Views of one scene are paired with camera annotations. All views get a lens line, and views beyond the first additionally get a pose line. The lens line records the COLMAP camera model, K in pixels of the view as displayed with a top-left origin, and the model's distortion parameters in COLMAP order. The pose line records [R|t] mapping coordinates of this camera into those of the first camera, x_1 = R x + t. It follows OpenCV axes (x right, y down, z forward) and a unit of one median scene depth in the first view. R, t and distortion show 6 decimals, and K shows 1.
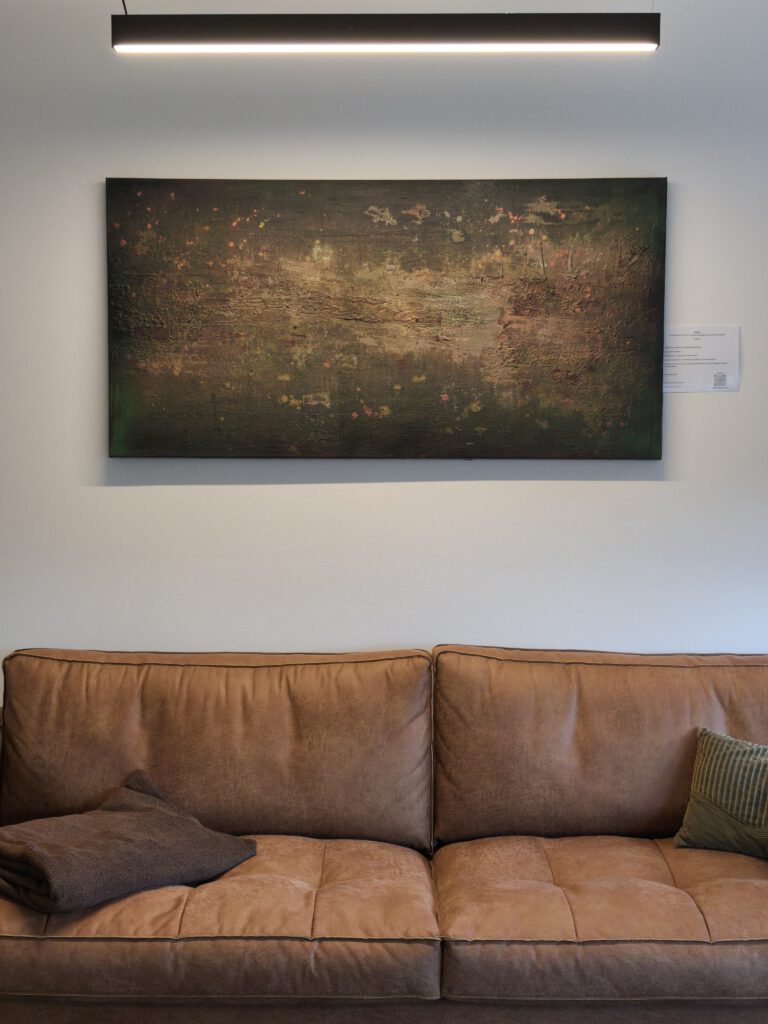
lens RADIAL K [[1387.2, 0, 384.0], [0, 1387.2, 512.0], [0, 0, 1]] dist [0.114264, -0.081365]
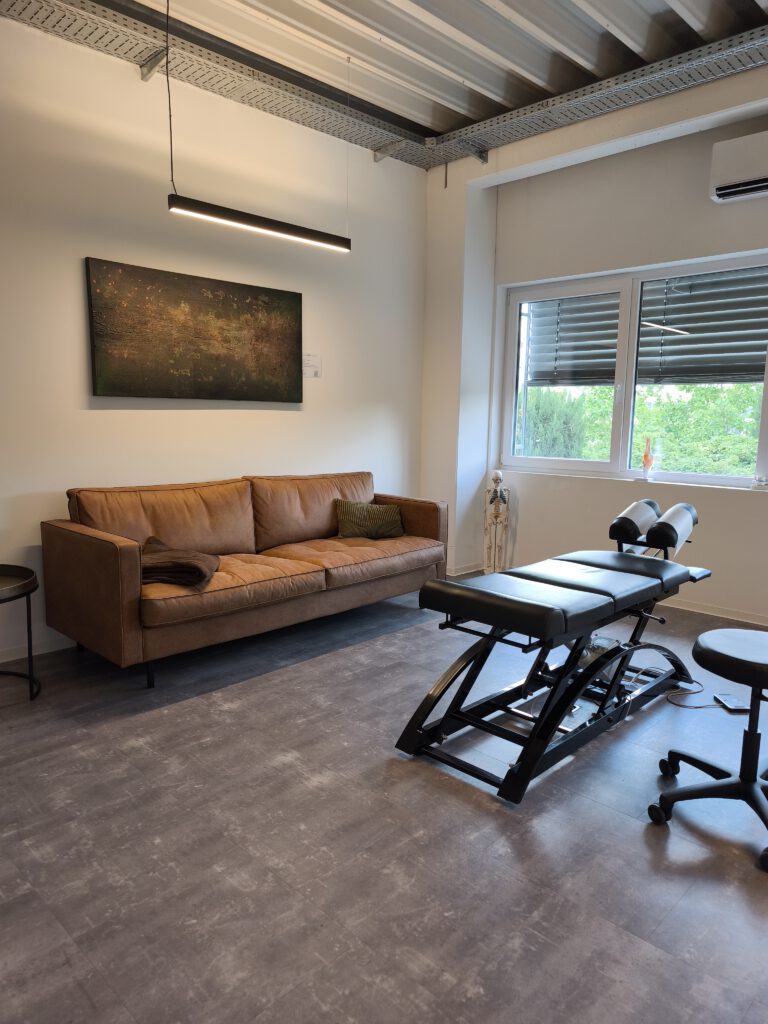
lens RADIAL K [[698.4, 0, 384.0], [0, 698.4, 512.0], [0, 0, 1]] dist [0.003798, 0.000184]
pose [[0.692562, -0.091608, 0.715518, -0.662680], [0.030756, 0.994751, 0.097590, 0.044903], [-0.720703, -0.045581, 0.691744, -0.033428]]
